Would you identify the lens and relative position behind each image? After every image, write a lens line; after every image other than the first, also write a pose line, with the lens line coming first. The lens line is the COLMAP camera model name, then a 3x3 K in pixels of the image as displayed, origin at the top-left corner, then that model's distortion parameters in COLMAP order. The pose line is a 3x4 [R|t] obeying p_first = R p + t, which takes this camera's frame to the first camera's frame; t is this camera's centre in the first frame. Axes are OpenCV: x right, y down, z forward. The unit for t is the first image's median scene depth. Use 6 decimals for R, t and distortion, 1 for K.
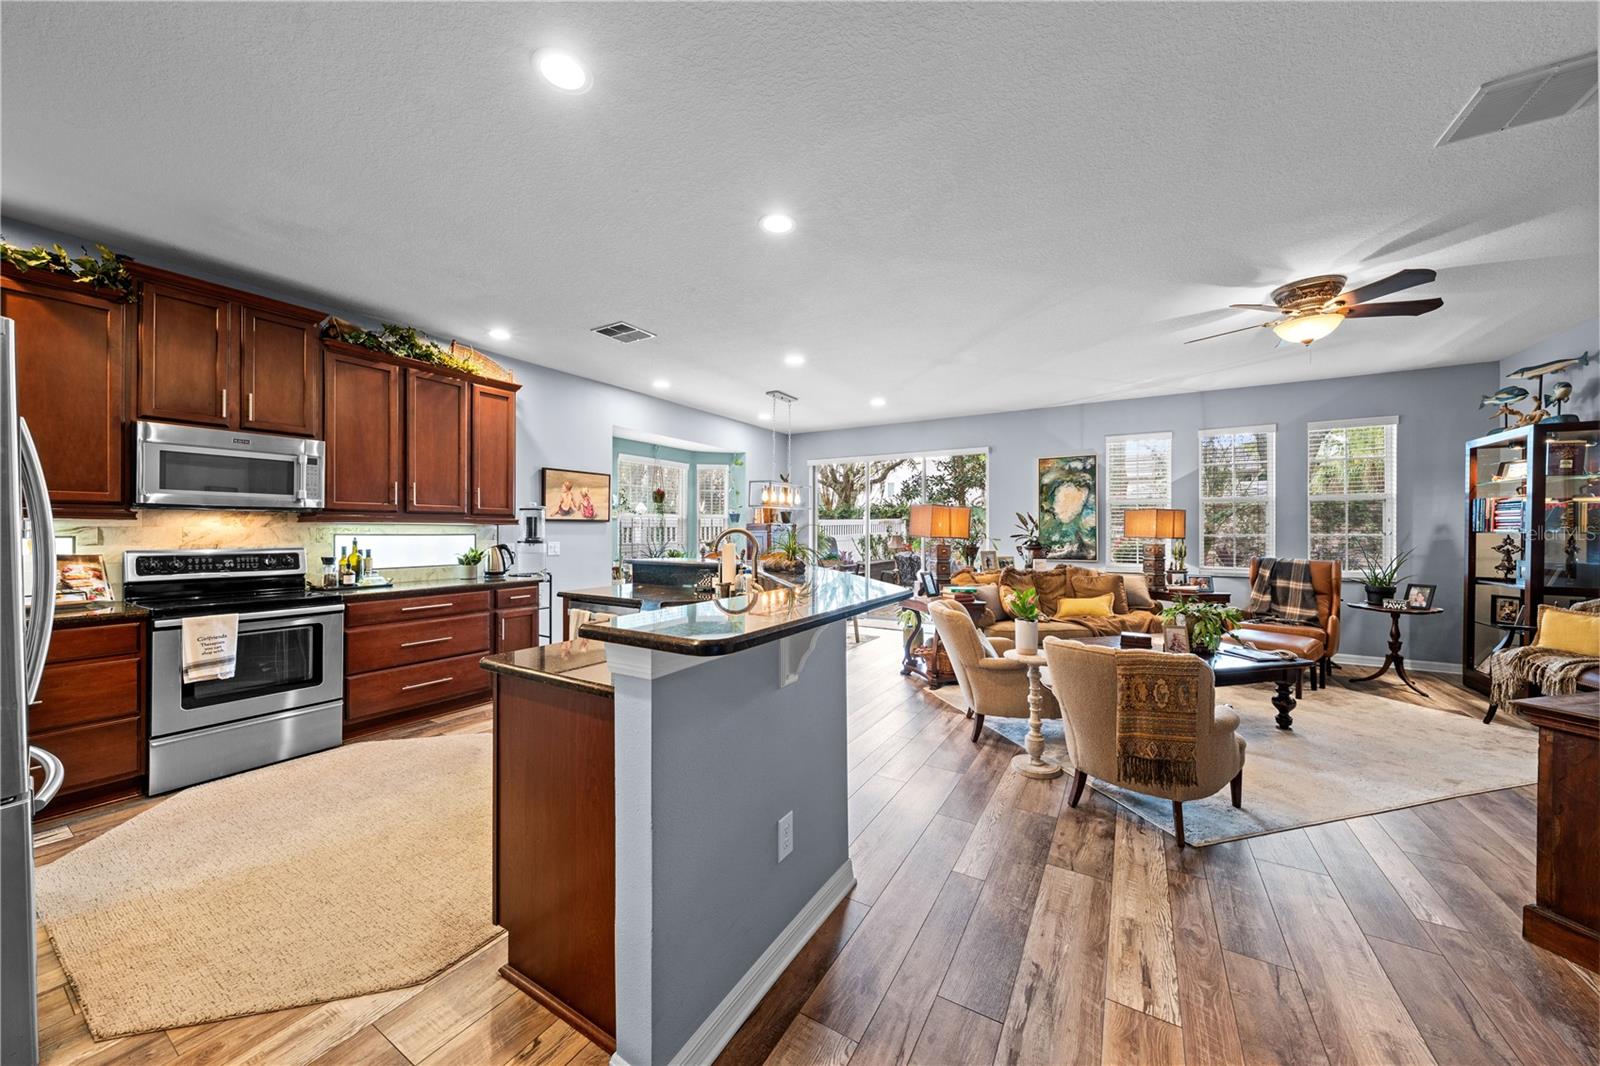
lens RADIAL K [[543.0, 0, 800.2], [0, 543.0, 528.3], [0, 0, 1]] dist [-0.011464, 0.001131]
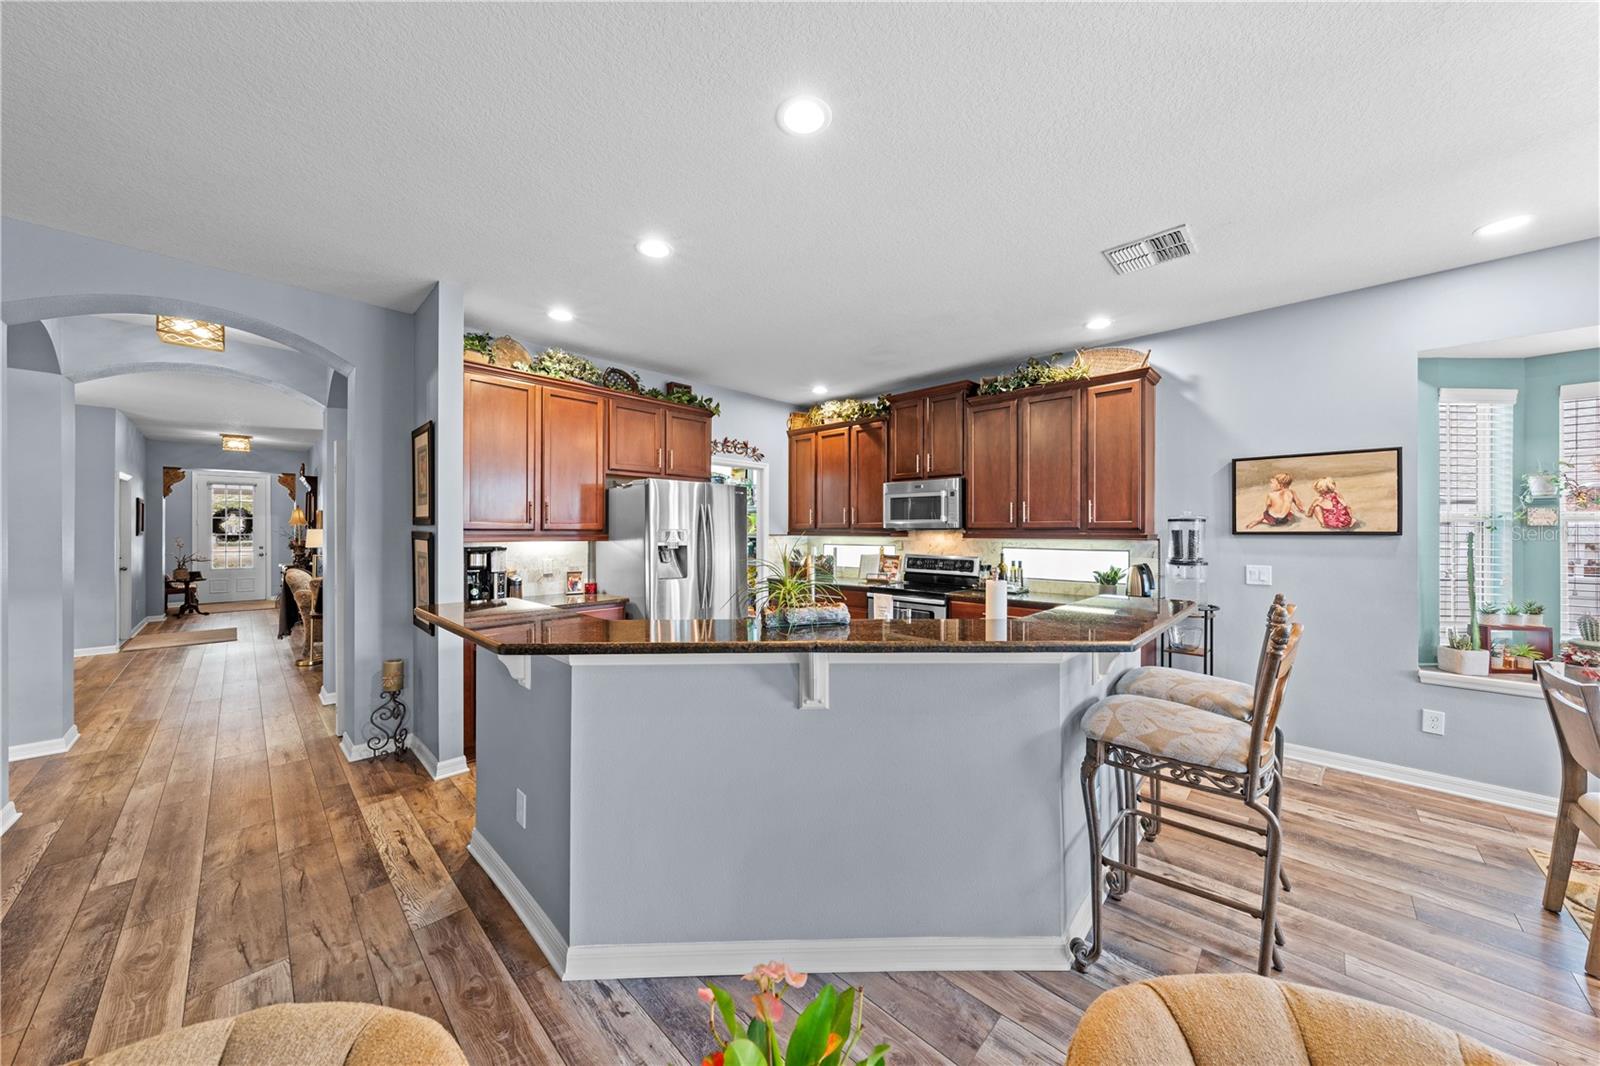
lens RADIAL K [[541.5, 0, 798.2], [0, 541.5, 531.2], [0, 0, 1]] dist [-0.002795, 0.000562]
pose [[-0.219015, -0.001438, -0.975720, 0.398982], [0.002618, 0.999994, -0.002061, -0.021317], [0.975718, -0.003006, -0.219010, 0.702537]]
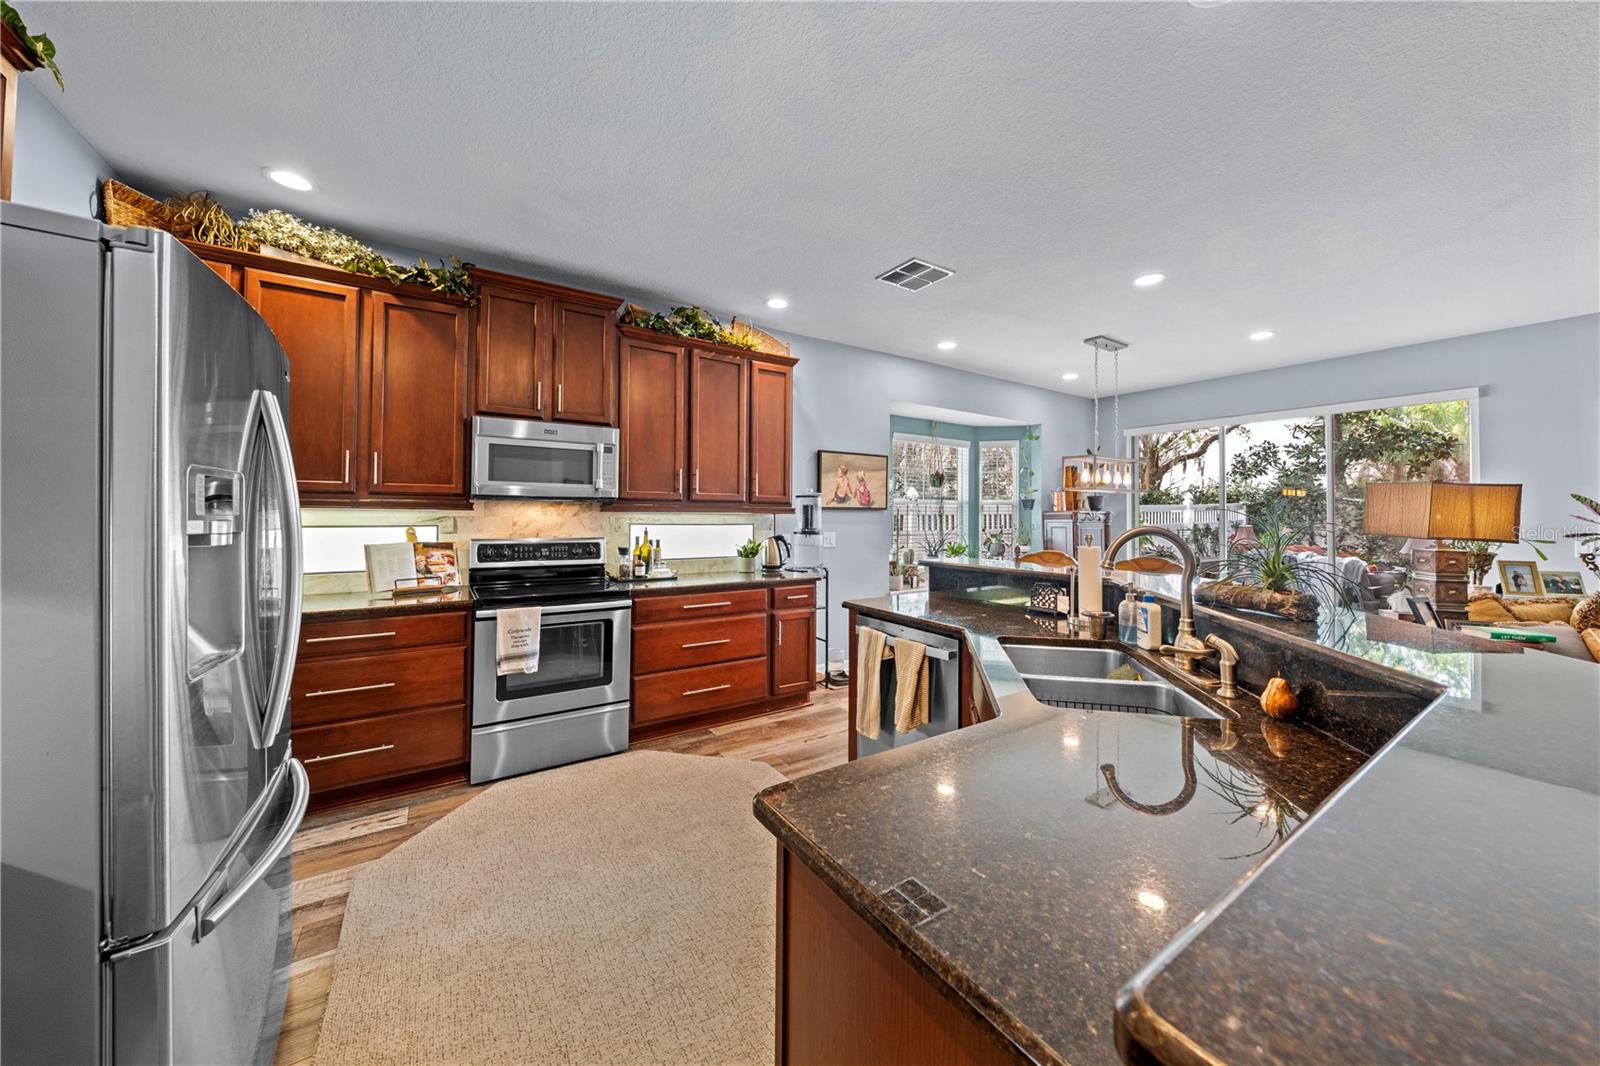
lens RADIAL K [[541.5, 0, 804.1], [0, 541.5, 505.1], [0, 0, 1]] dist [-0.002795, 0.000562]
pose [[0.900575, -0.002861, -0.434692, -0.122521], [-0.003805, 0.999888, -0.014464, -0.008757], [0.434685, 0.014680, 0.900463, 0.207302]]
